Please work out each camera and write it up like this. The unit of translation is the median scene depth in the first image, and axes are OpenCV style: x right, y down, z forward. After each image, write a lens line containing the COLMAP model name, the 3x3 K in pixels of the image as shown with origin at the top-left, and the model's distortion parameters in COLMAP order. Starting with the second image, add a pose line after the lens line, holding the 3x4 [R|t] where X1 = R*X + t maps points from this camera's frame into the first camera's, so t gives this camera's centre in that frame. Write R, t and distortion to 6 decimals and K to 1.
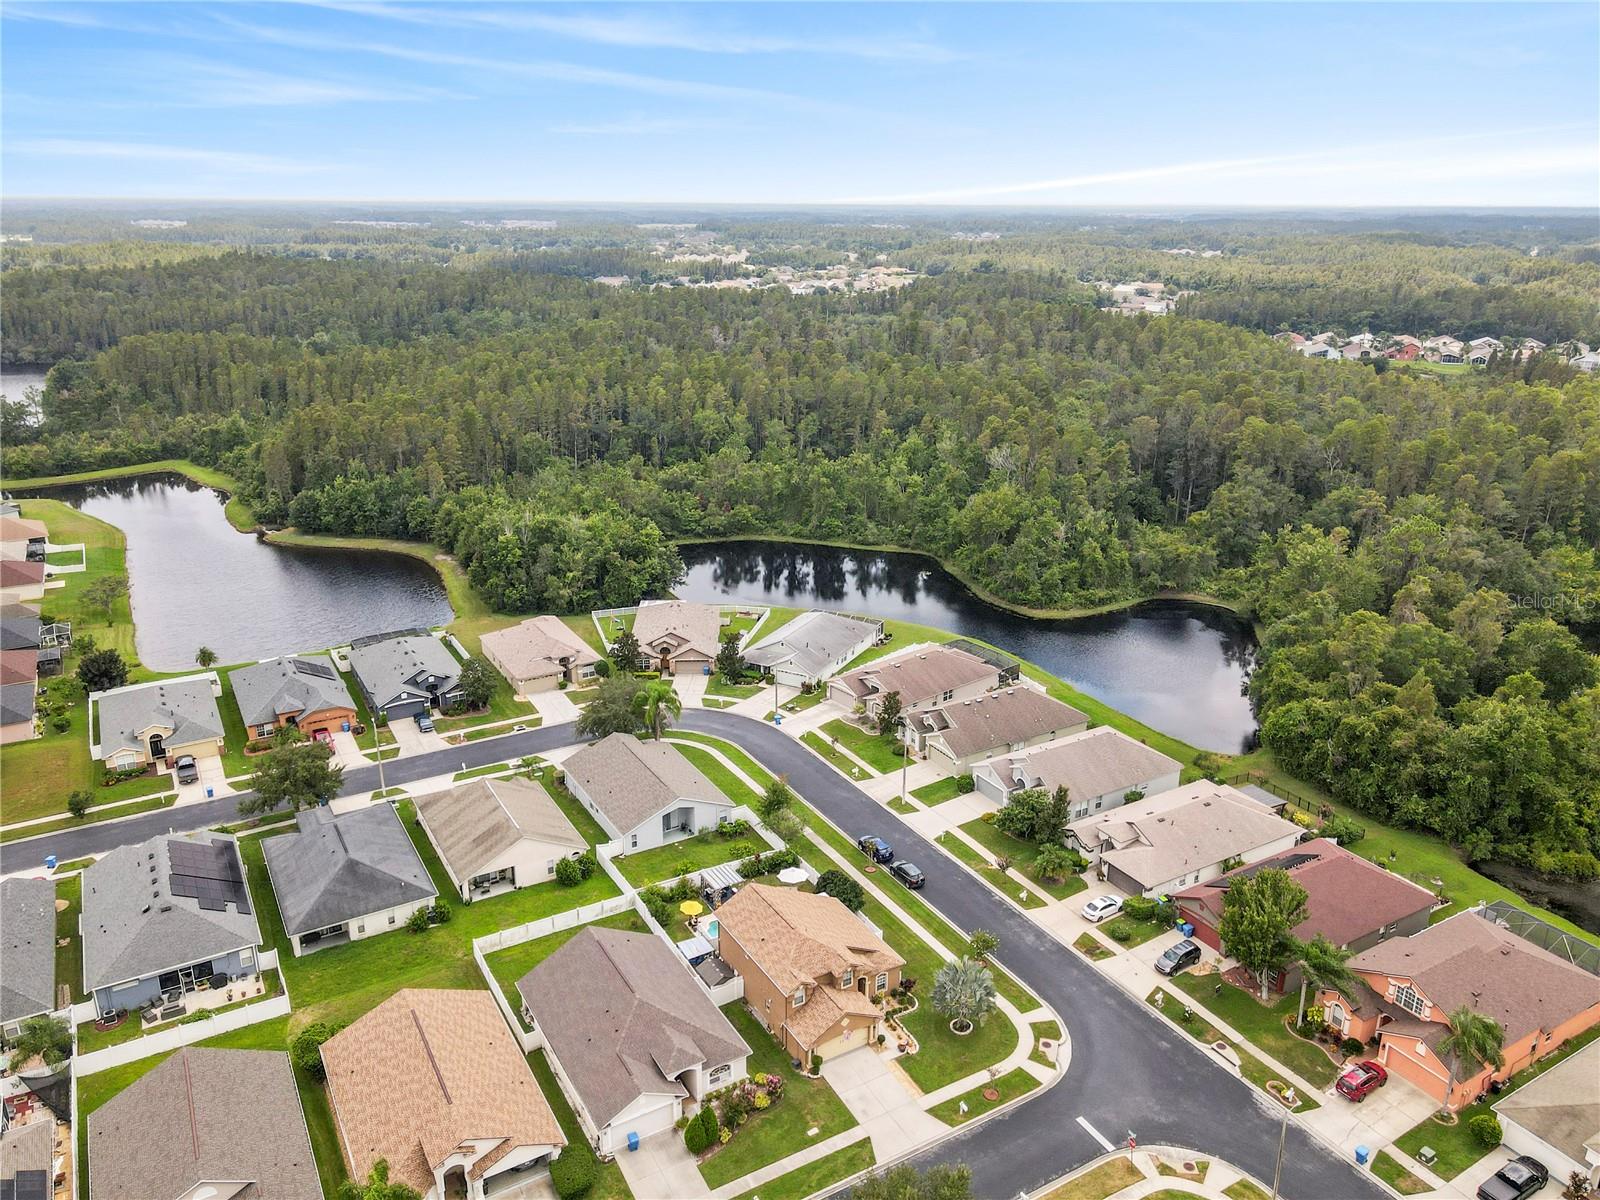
lens RADIAL K [[1179.0, 0, 809.8], [0, 1179.0, 585.3], [0, 0, 1]] dist [-0.006638, 0.027448]
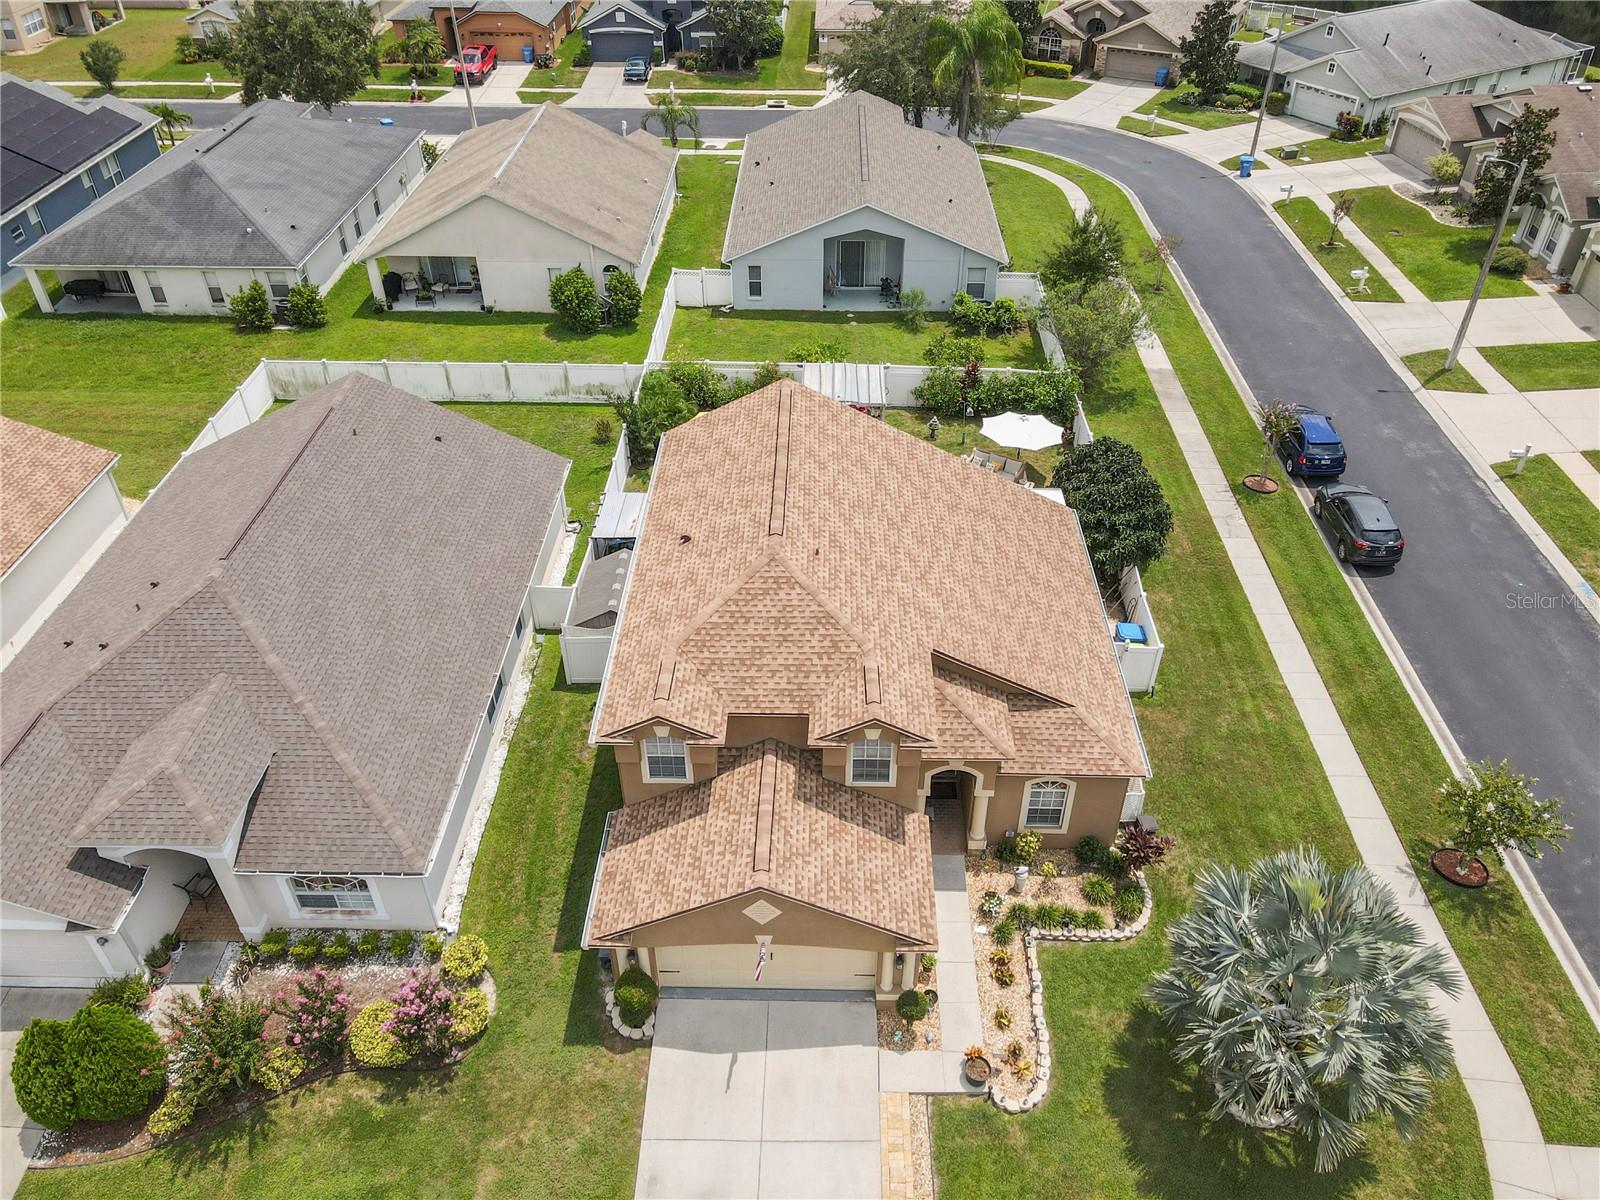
lens RADIAL K [[1179.7, 0, 806.3], [0, 1179.7, 590.0], [0, 0, 1]] dist [-0.002790, 0.032092]
pose [[0.849590, 0.315970, -0.422328, 0.103493], [-0.158893, 0.916832, 0.366296, 0.170385], [0.502942, -0.244096, 0.829136, 0.660188]]
